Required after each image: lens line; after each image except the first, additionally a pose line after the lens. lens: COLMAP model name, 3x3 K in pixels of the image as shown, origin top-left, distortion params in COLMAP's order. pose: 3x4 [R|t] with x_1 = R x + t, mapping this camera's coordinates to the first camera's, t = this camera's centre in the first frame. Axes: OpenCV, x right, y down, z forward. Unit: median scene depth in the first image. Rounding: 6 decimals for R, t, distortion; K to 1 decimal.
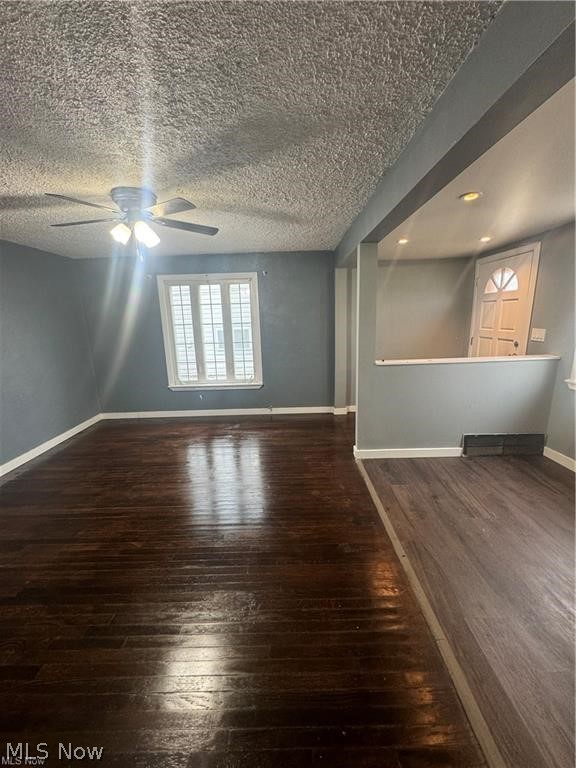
lens RADIAL K [[307.9, 0, 289.4], [0, 307.9, 382.1], [0, 0, 1]] dist [-0.002033, 0.000081]
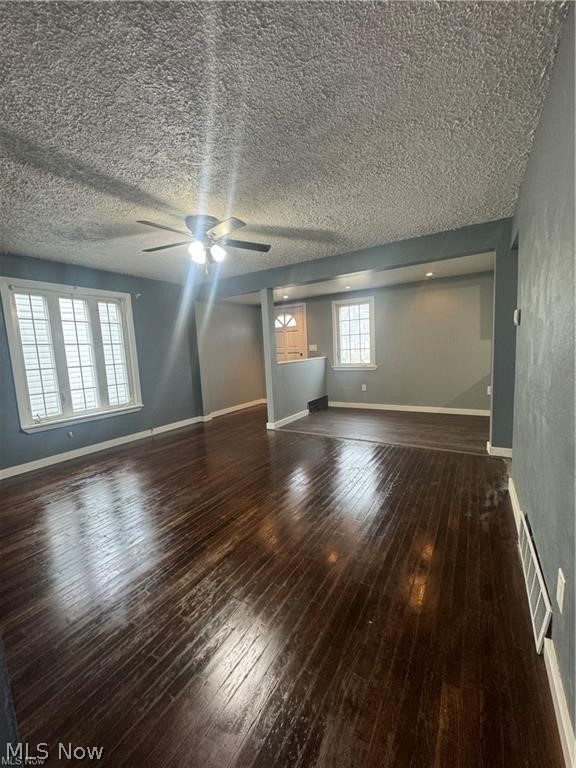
lens RADIAL K [[307.9, 0, 287.9], [0, 307.9, 384.9], [0, 0, 1]] dist [-0.002033, 0.000081]
pose [[0.520846, -0.094059, 0.848453, -0.701714], [0.206756, 0.978218, -0.018478, 0.058565], [-0.828234, 0.185047, 0.528948, 0.092456]]
